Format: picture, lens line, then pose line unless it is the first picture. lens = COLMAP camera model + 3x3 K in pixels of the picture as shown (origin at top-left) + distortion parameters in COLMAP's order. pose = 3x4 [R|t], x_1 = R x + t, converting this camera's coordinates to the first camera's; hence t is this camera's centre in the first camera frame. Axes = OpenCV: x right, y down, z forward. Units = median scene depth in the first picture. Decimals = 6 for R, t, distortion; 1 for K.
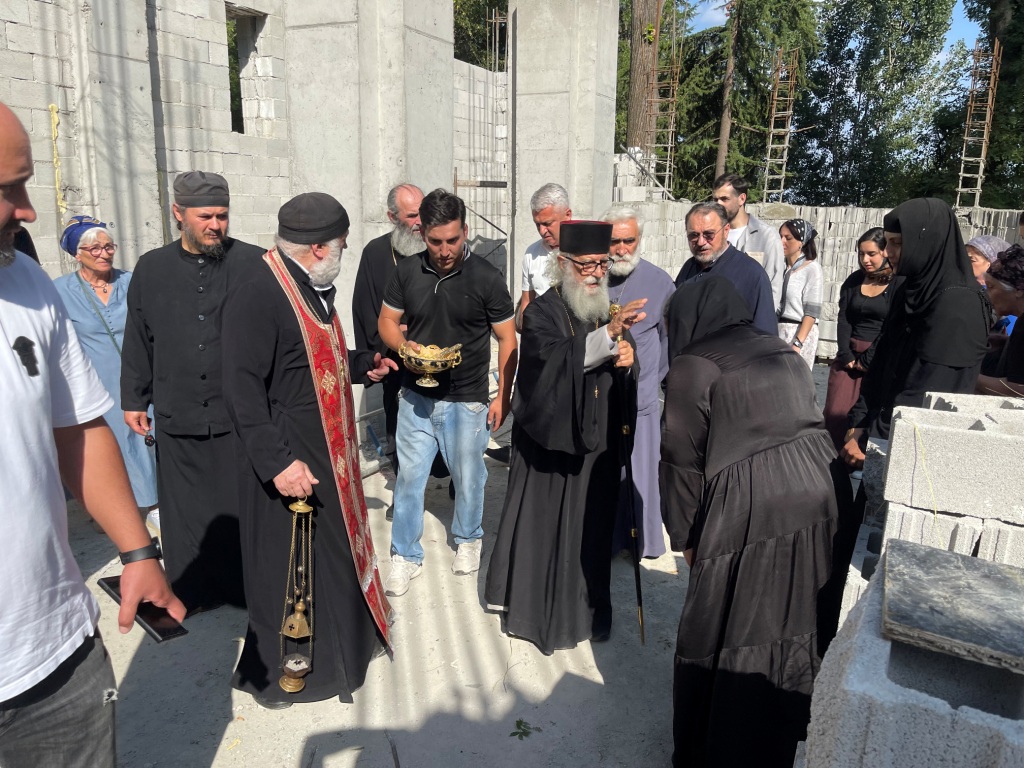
lens RADIAL K [[744.0, 0, 514.0], [0, 744.0, 384.0], [0, 0, 1]] dist [0.066511, -0.073136]
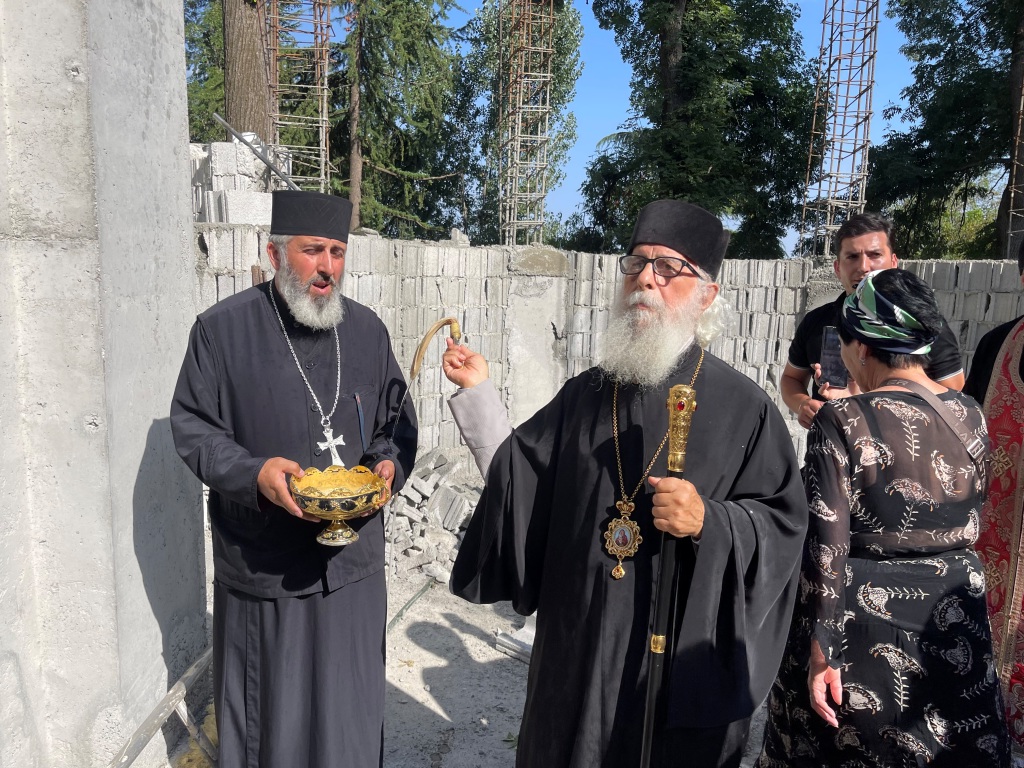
lens RADIAL K [[744.0, 0, 514.5], [0, 744.0, 383.4], [0, 0, 1]] dist [0.066511, -0.073136]
pose [[0.875925, -0.046881, 0.480164, 0.036147], [0.086439, 0.994413, -0.060593, -0.050716], [-0.474640, 0.094579, 0.875084, 0.247113]]
